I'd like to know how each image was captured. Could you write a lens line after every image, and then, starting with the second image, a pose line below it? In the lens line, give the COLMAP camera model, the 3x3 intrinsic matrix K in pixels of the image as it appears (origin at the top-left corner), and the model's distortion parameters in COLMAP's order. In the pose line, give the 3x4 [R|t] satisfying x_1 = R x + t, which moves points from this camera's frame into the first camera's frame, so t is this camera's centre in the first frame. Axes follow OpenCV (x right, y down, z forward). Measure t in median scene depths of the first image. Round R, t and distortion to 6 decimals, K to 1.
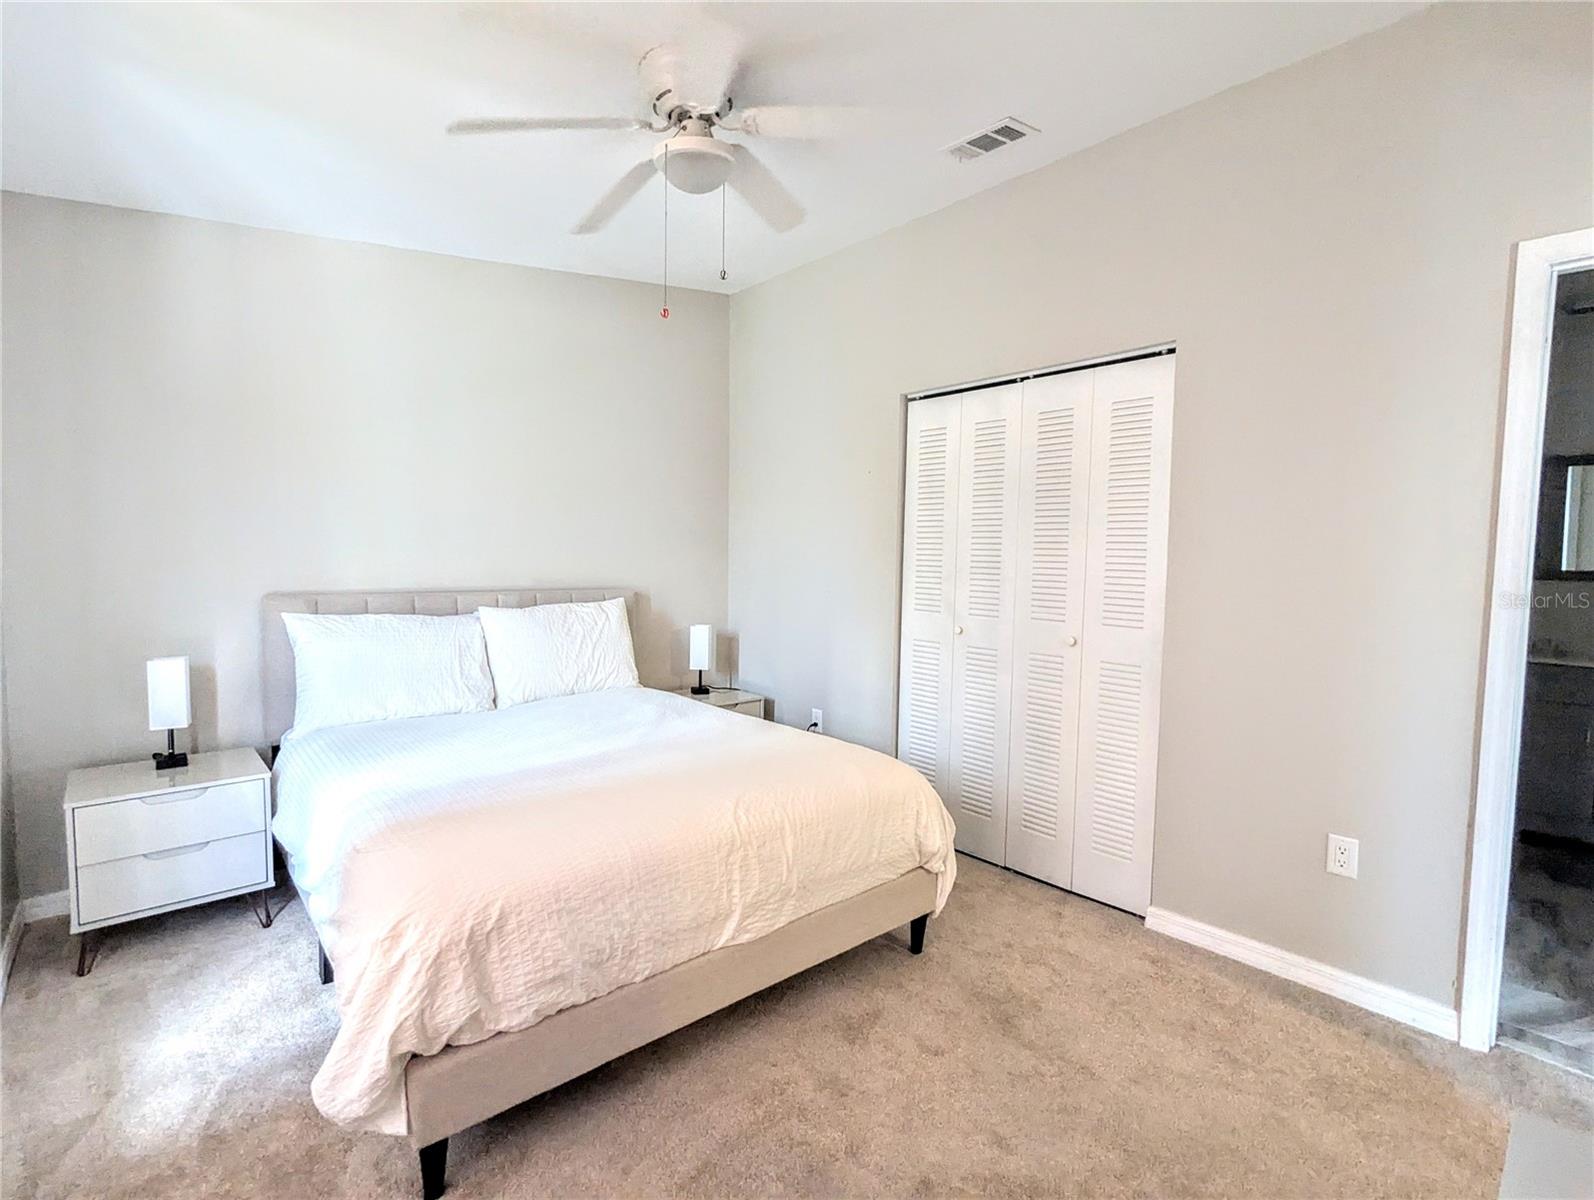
lens RADIAL K [[762.1, 0, 799.7], [0, 762.1, 600.0], [0, 0, 1]] dist [-0.002360, 0.001329]
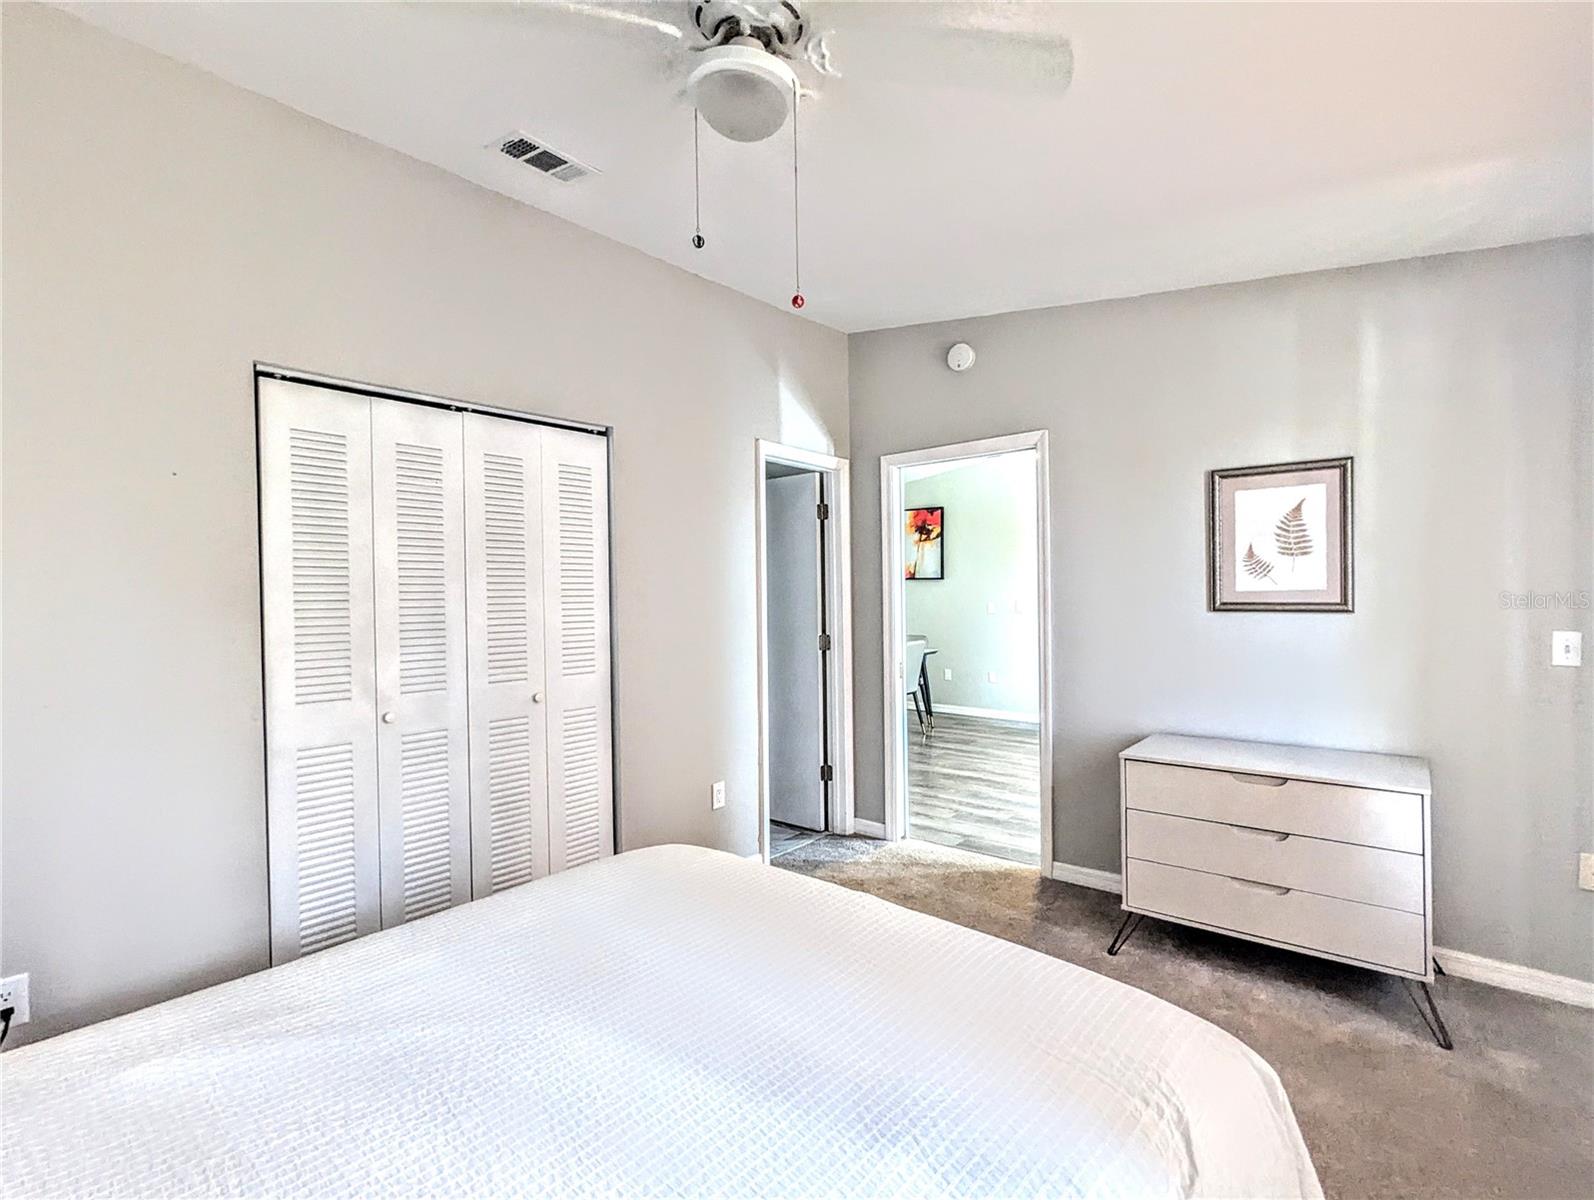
lens RADIAL K [[762.1, 0, 796.2], [0, 762.1, 602.9], [0, 0, 1]] dist [-0.002360, 0.001329]
pose [[-0.142805, -0.025589, 0.989420, -0.711837], [0.075147, 0.996500, 0.036618, -0.084952], [-0.986894, 0.079582, -0.140382, 0.875261]]
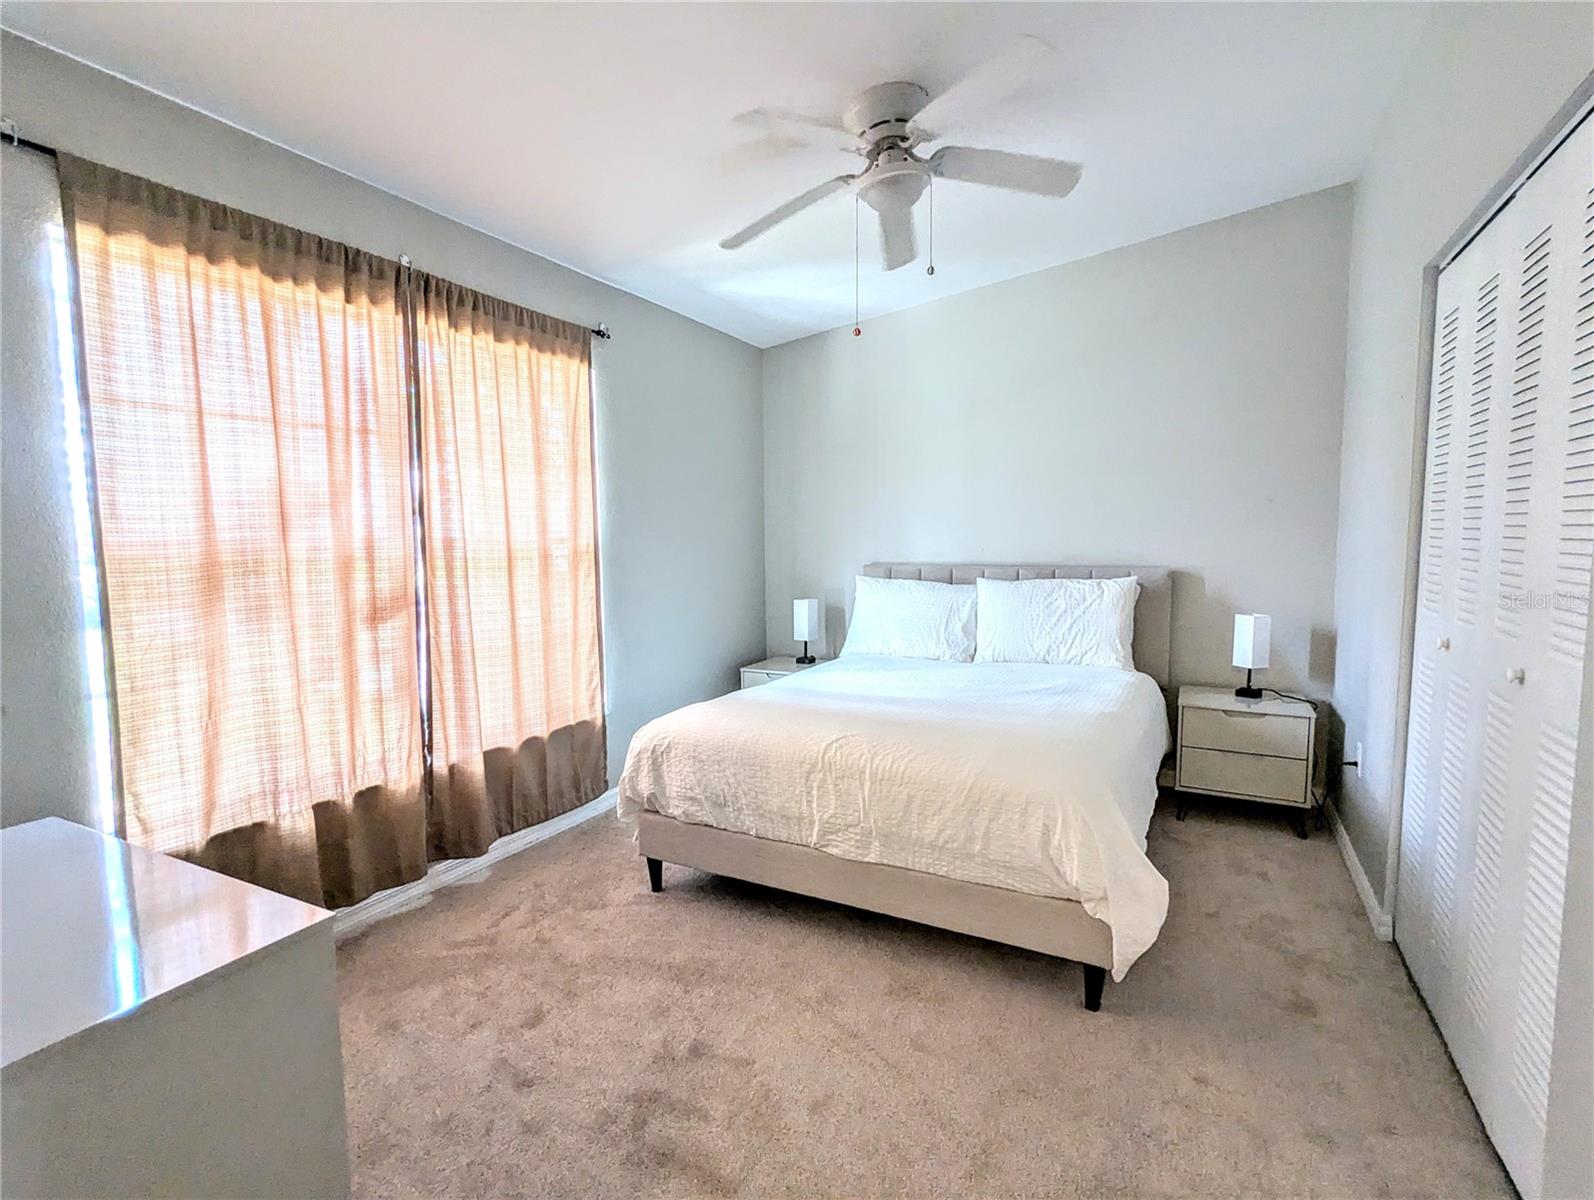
lens RADIAL K [[762.1, 0, 801.9], [0, 762.1, 601.0], [0, 0, 1]] dist [-0.002360, 0.001329]
pose [[0.356567, 0.062817, -0.932156, 0.737104], [-0.043720, 0.997766, 0.050515, -0.004644], [0.933246, 0.022742, 0.358517, 0.380038]]
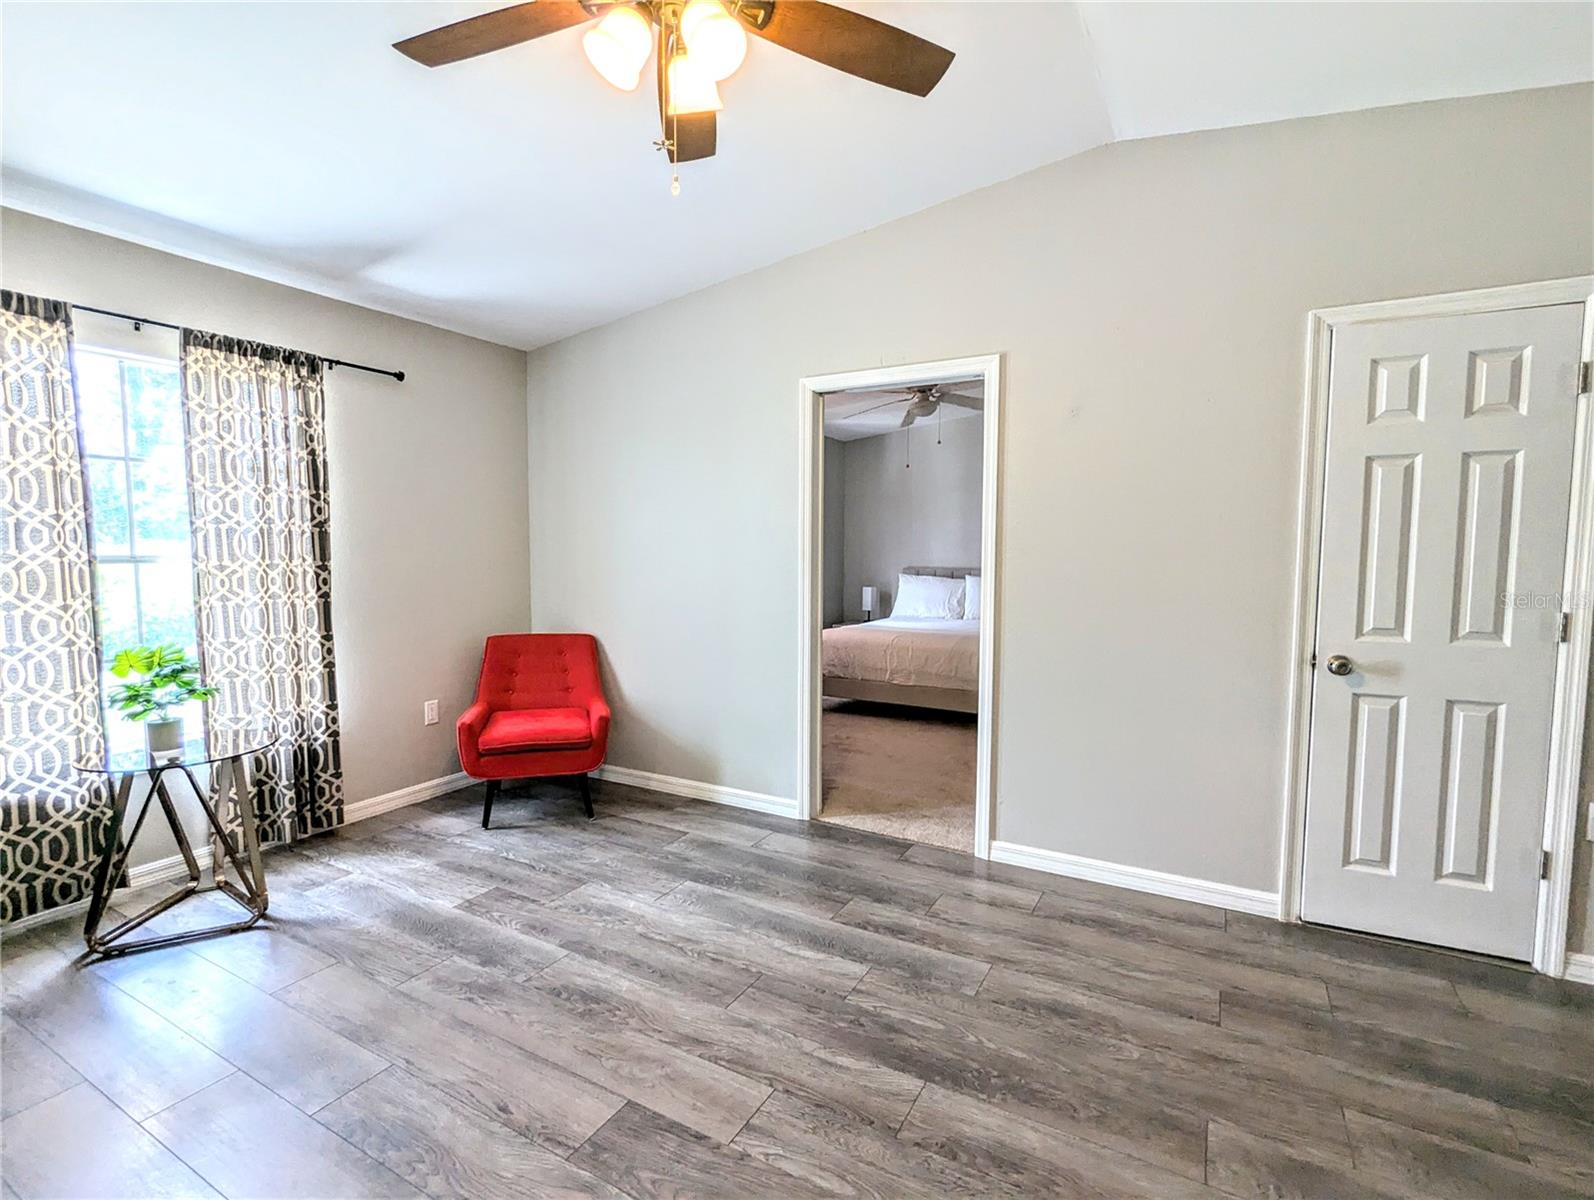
lens RADIAL K [[762.1, 0, 790.0], [0, 762.1, 601.8], [0, 0, 1]] dist [-0.002360, 0.001329]
pose [[0.318016, 0.060104, -0.946178, 1.852660], [-0.064011, 0.997072, 0.041822, 0.030469], [0.945922, 0.047265, 0.320932, -0.235955]]
